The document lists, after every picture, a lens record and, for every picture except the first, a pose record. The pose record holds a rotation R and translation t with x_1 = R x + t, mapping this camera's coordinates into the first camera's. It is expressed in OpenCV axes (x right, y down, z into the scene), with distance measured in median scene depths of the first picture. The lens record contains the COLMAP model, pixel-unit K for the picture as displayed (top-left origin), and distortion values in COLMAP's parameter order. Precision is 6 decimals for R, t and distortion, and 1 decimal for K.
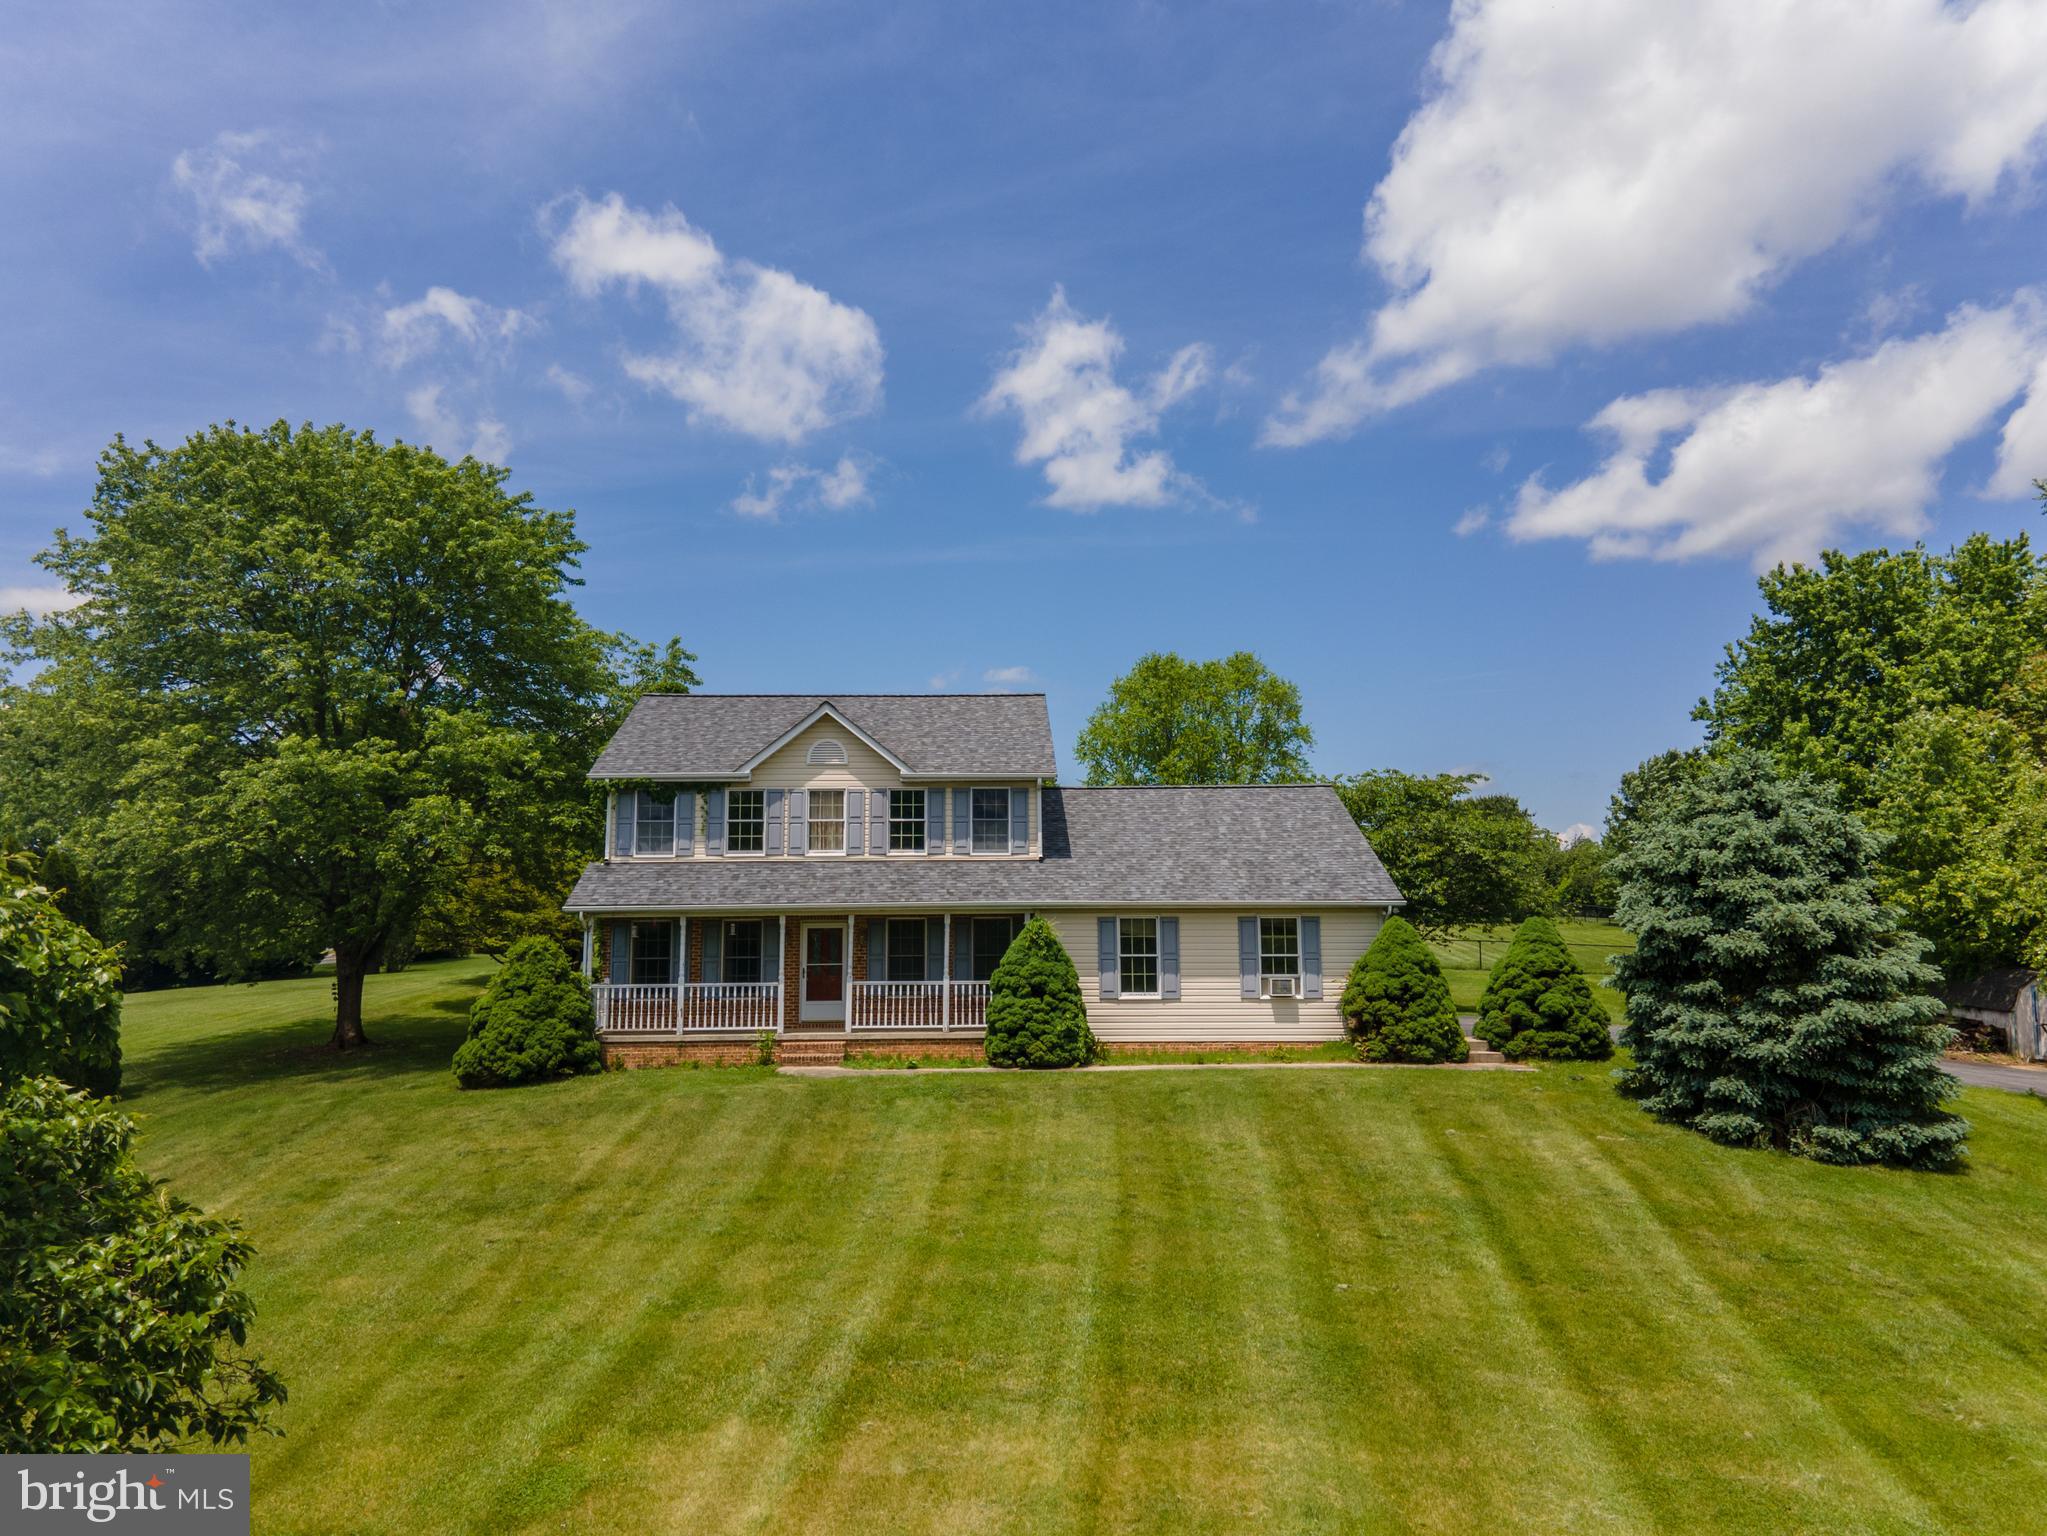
lens RADIAL K [[1444.5, 0, 1017.4], [0, 1444.5, 733.0], [0, 0, 1]] dist [0.074134, 0.008976]
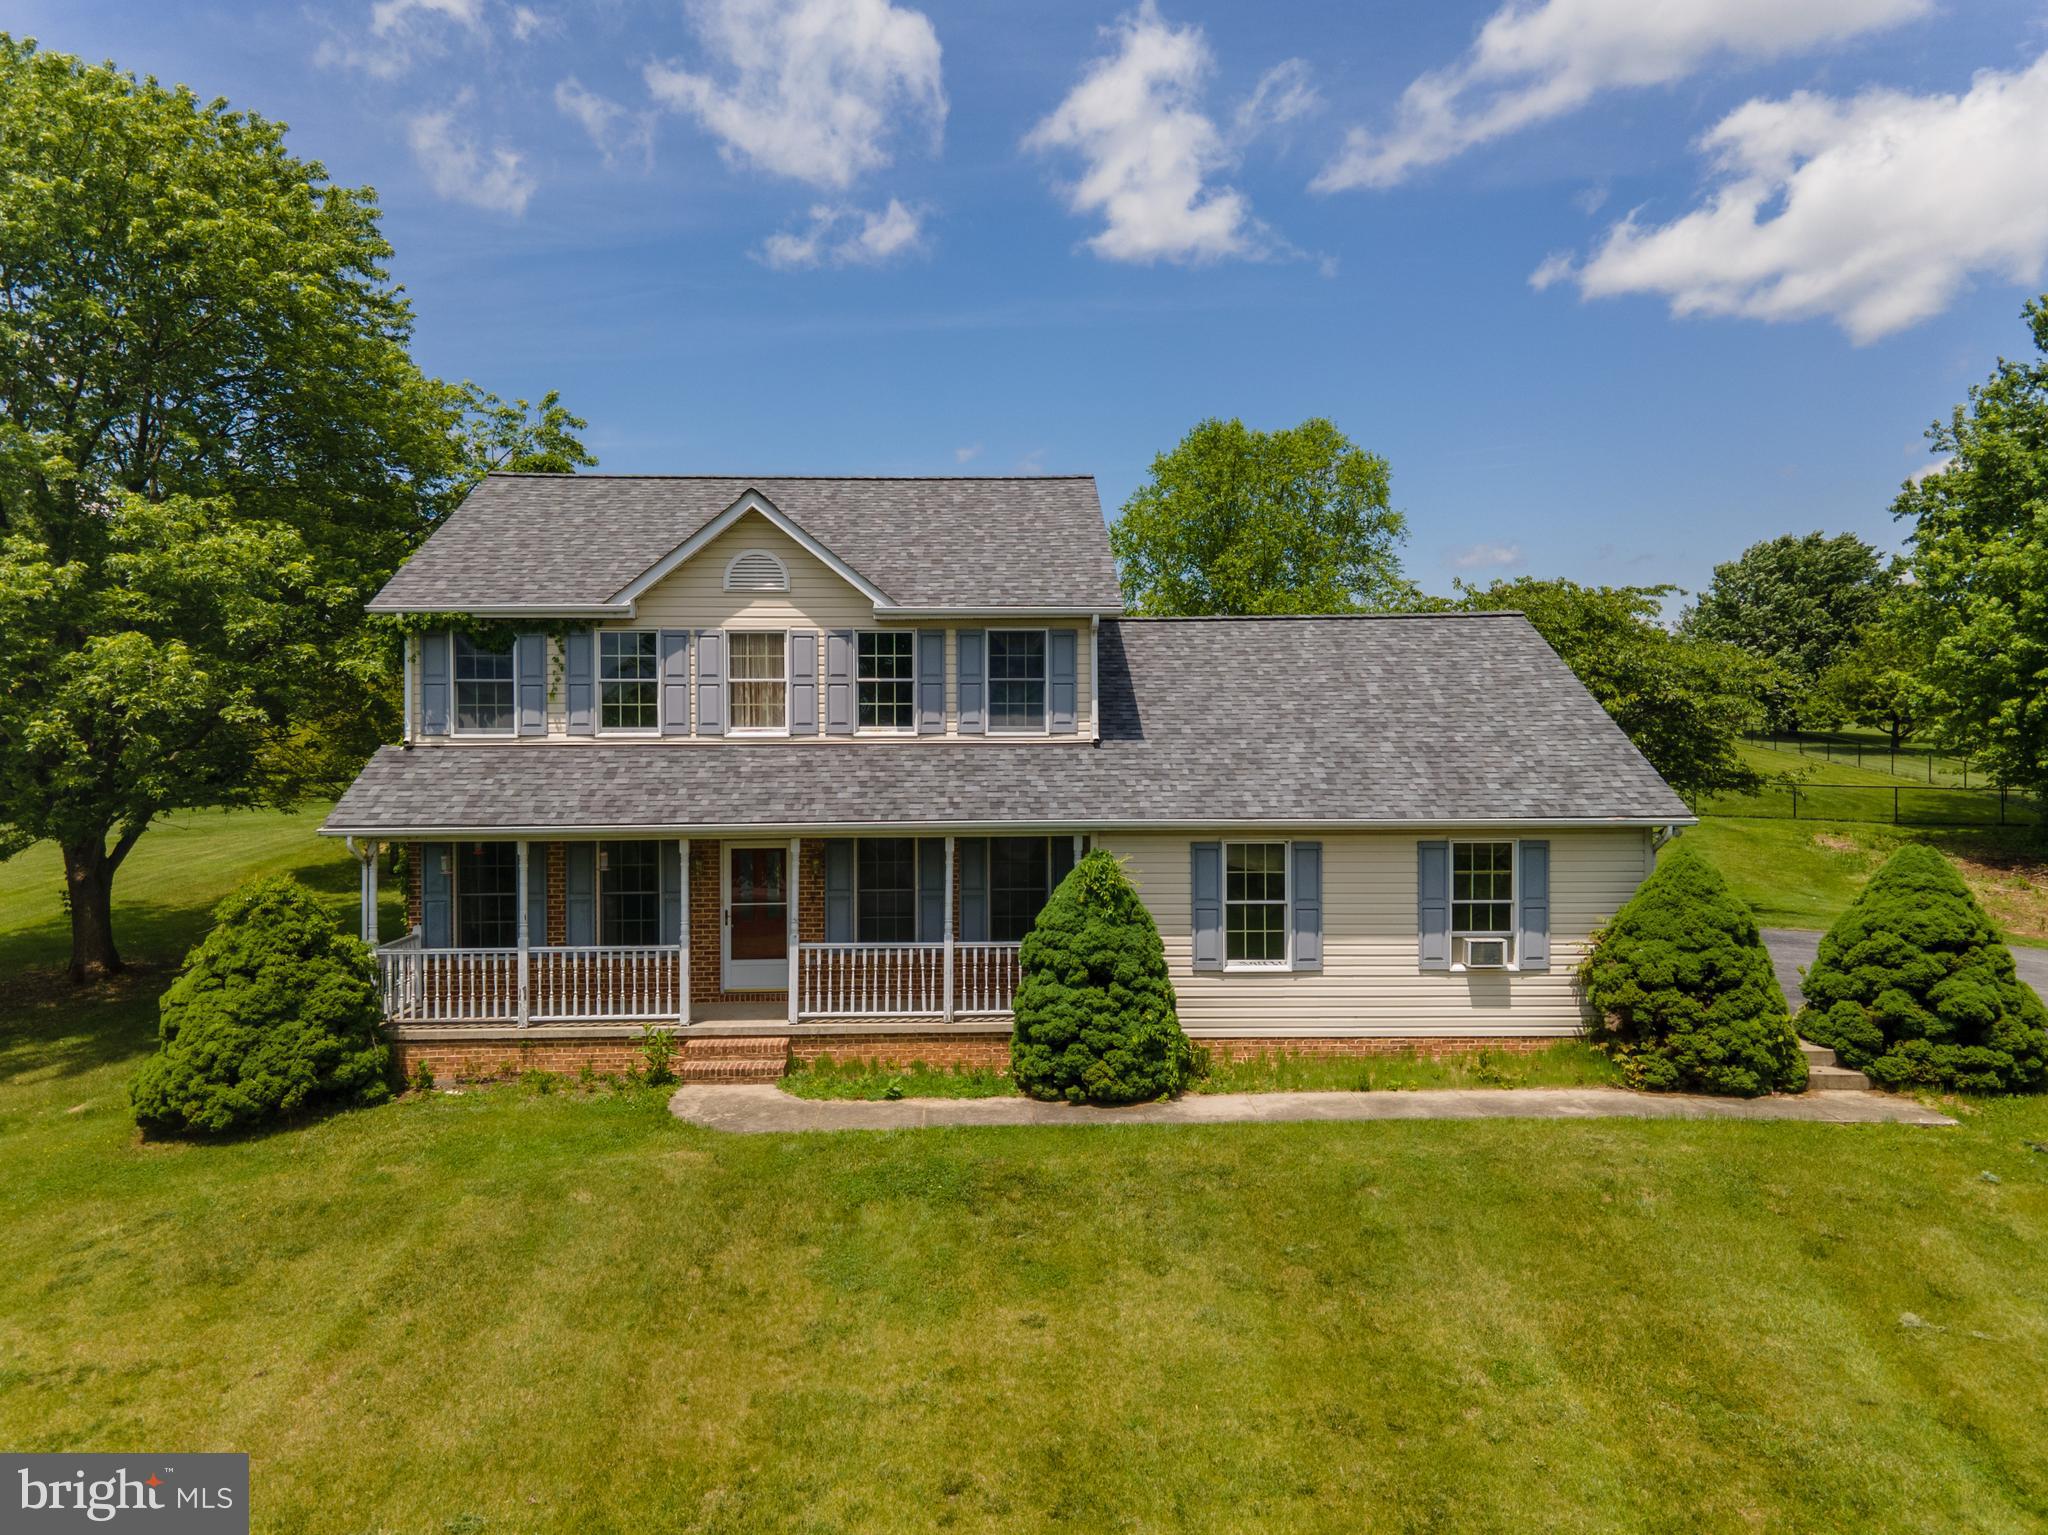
lens RADIAL K [[1445.2, 0, 1017.9], [0, 1445.2, 732.5], [0, 0, 1]] dist [0.074134, 0.008976]
pose [[0.999999, 0.001409, -0.000433, -0.018929], [-0.001328, 0.988657, 0.150183, -0.012888], [0.000639, -0.150183, 0.988658, 0.391382]]
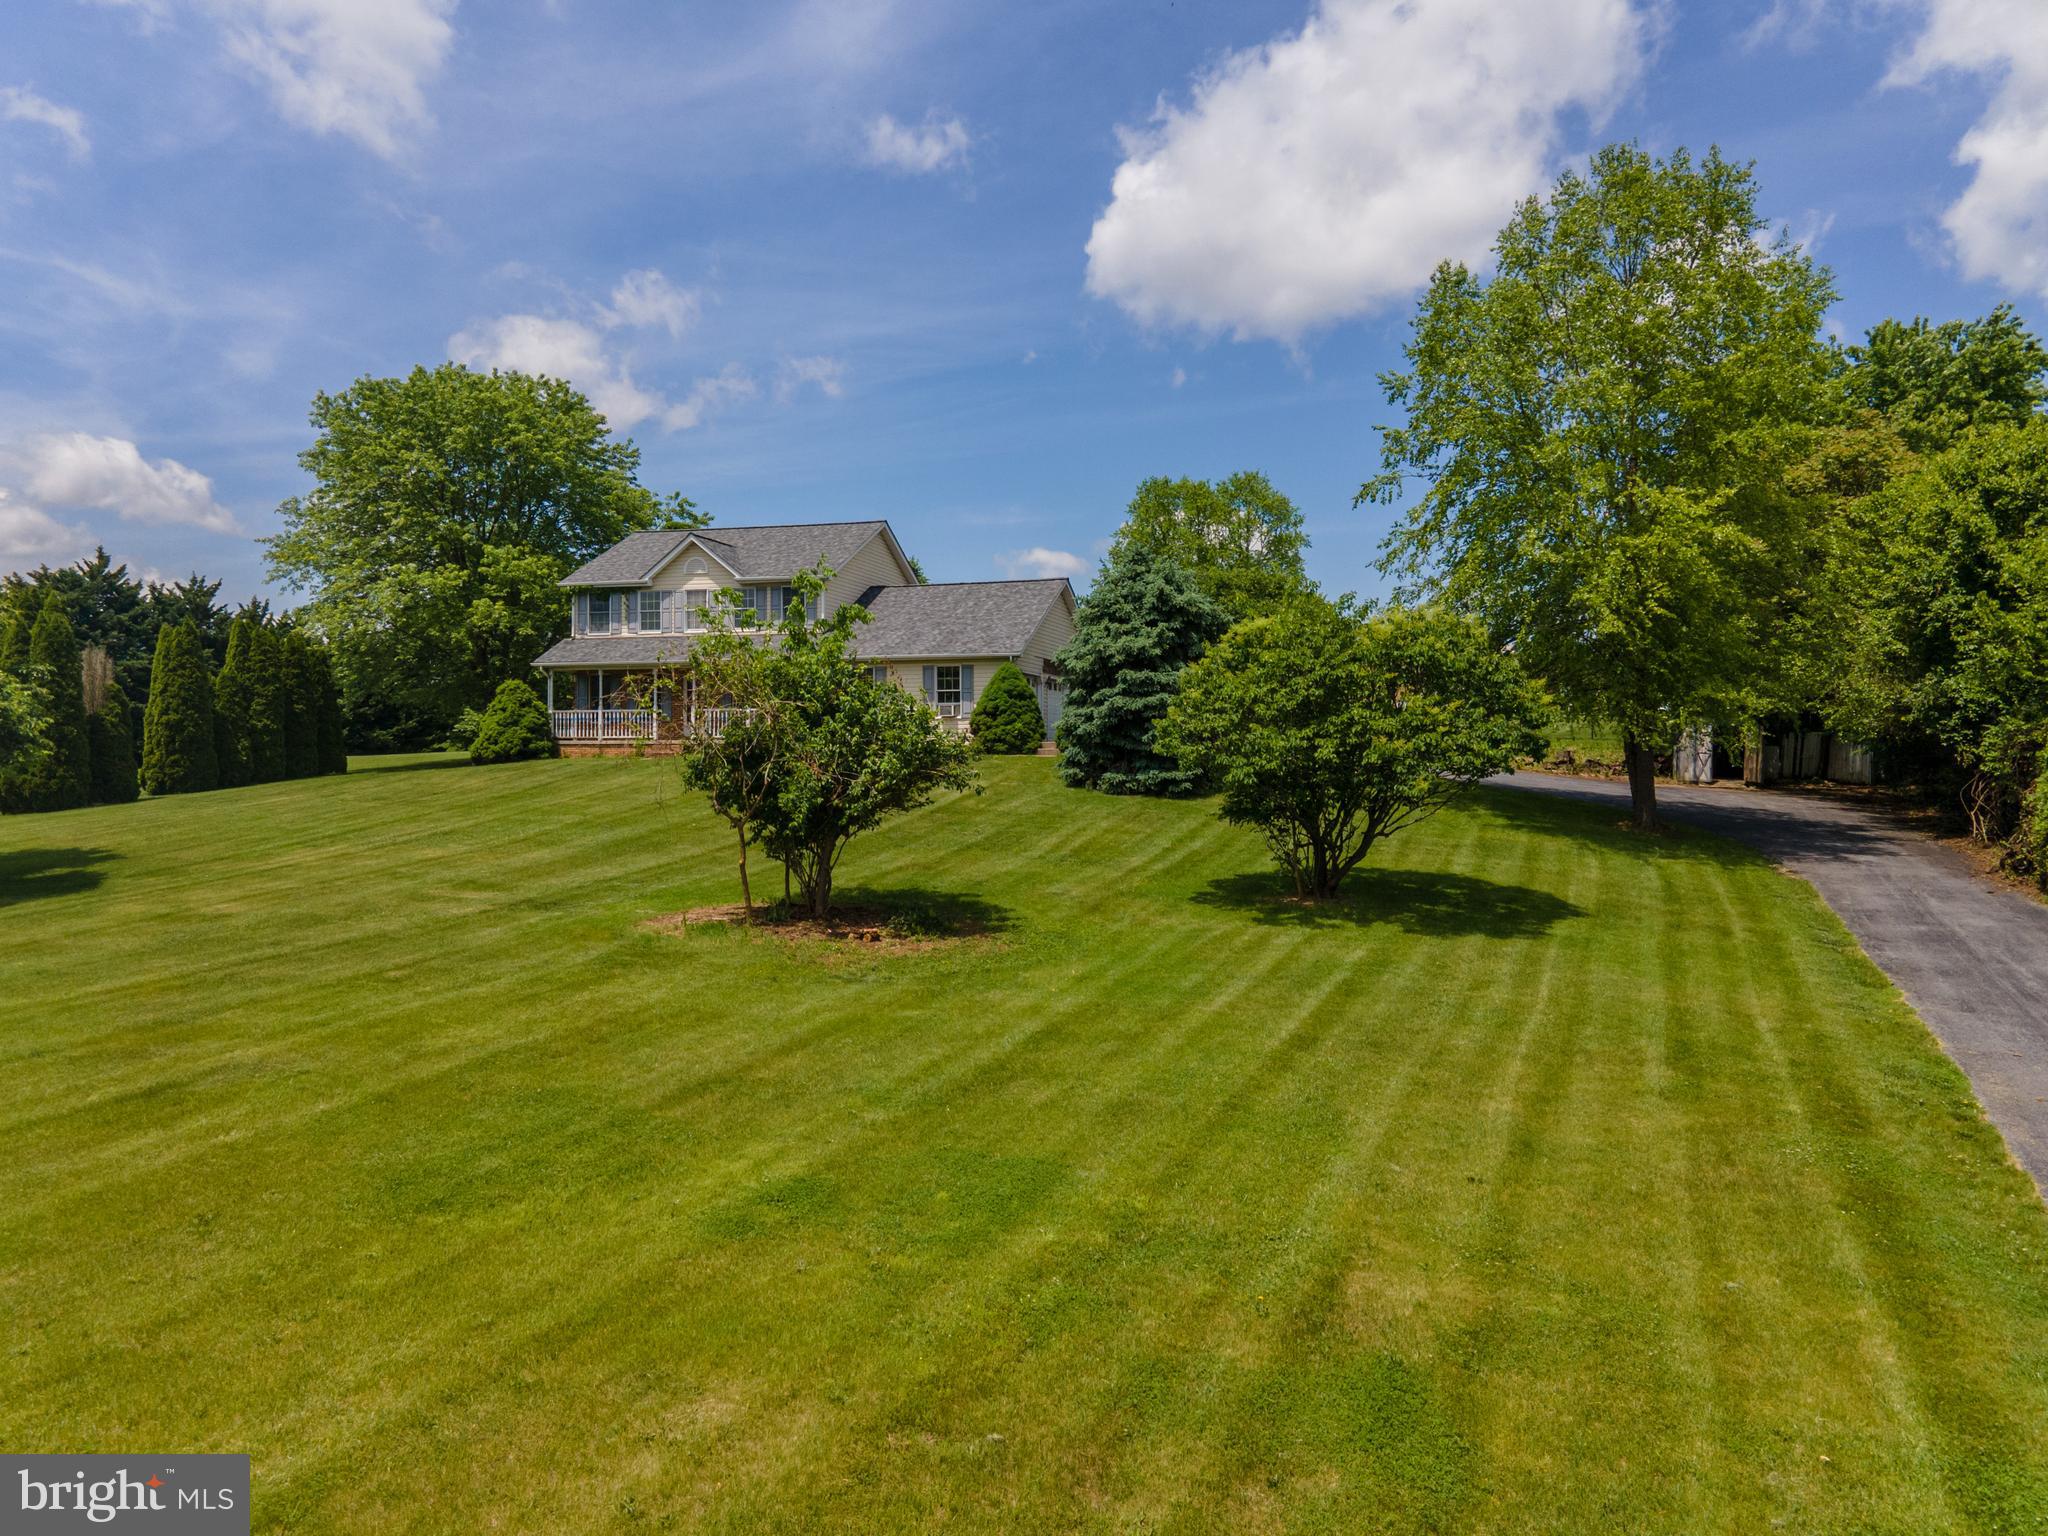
lens RADIAL K [[1414.6, 0, 1090.4], [0, 1414.6, 760.4], [0, 0, 1]] dist [0.048570, 0.001137]
pose [[0.961398, 0.003613, -0.275139, 0.734263], [0.035722, 0.989813, 0.137817, 0.027048], [0.272834, -0.142326, 0.951475, -0.380540]]
